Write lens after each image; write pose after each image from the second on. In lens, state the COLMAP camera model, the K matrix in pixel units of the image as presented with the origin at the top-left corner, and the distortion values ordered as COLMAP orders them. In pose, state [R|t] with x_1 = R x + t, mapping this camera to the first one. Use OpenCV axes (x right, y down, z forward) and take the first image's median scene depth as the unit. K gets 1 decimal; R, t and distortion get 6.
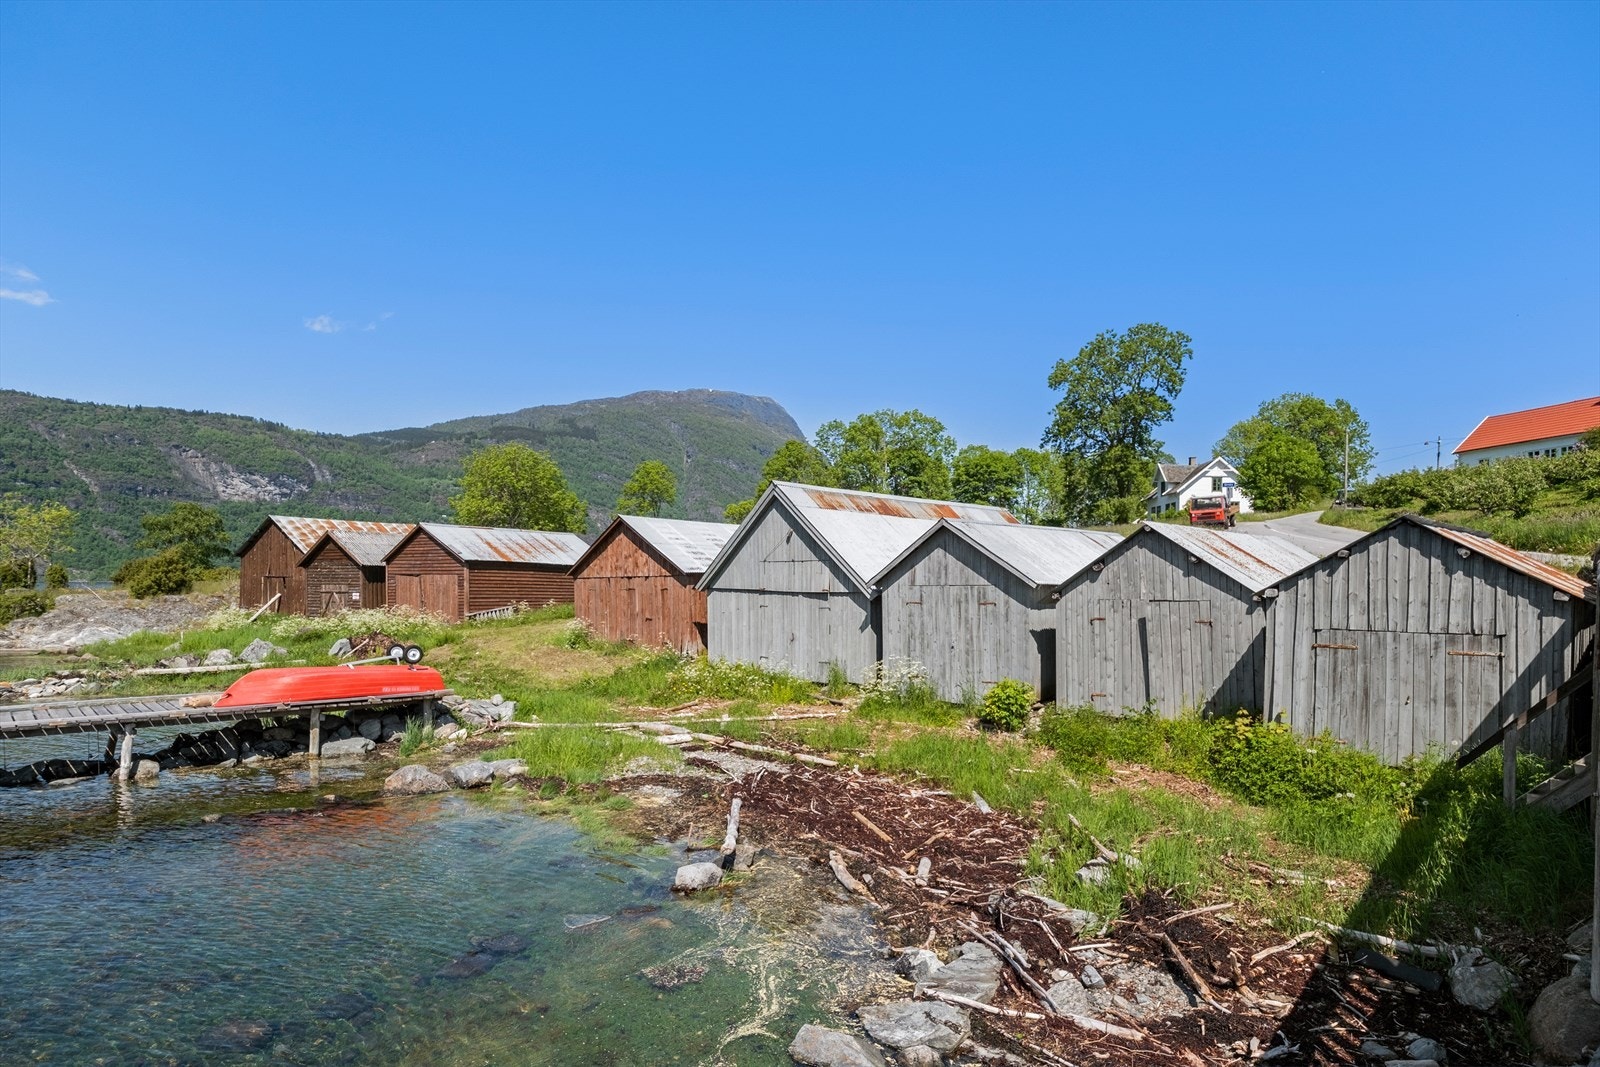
lens RADIAL K [[817.9, 0, 783.3], [0, 817.9, 605.8], [0, 0, 1]] dist [-0.006668, -0.002723]
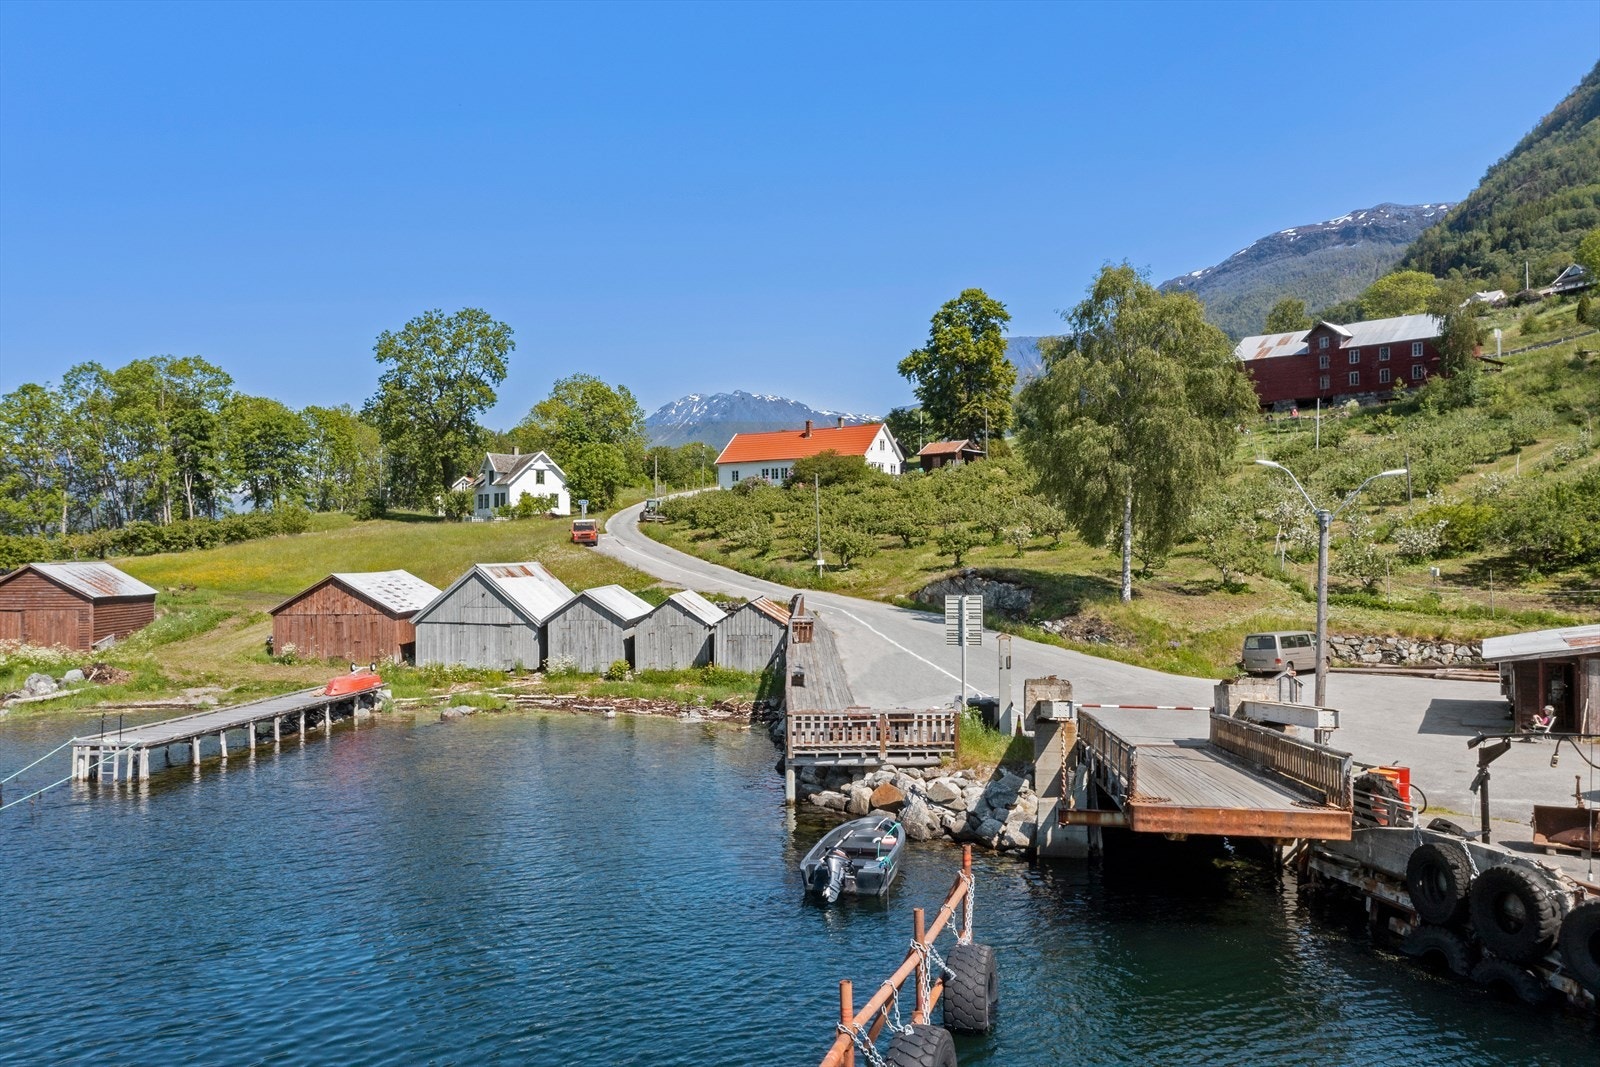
lens RADIAL K [[936.6, 0, 797.8], [0, 936.6, 534.5], [0, 0, 1]] dist [-0.001261, 0.001071]
pose [[0.709021, 0.025345, 0.704732, -0.697214], [0.015198, 0.998573, -0.051203, -0.069583], [-0.705023, 0.047015, 0.707624, -0.720335]]
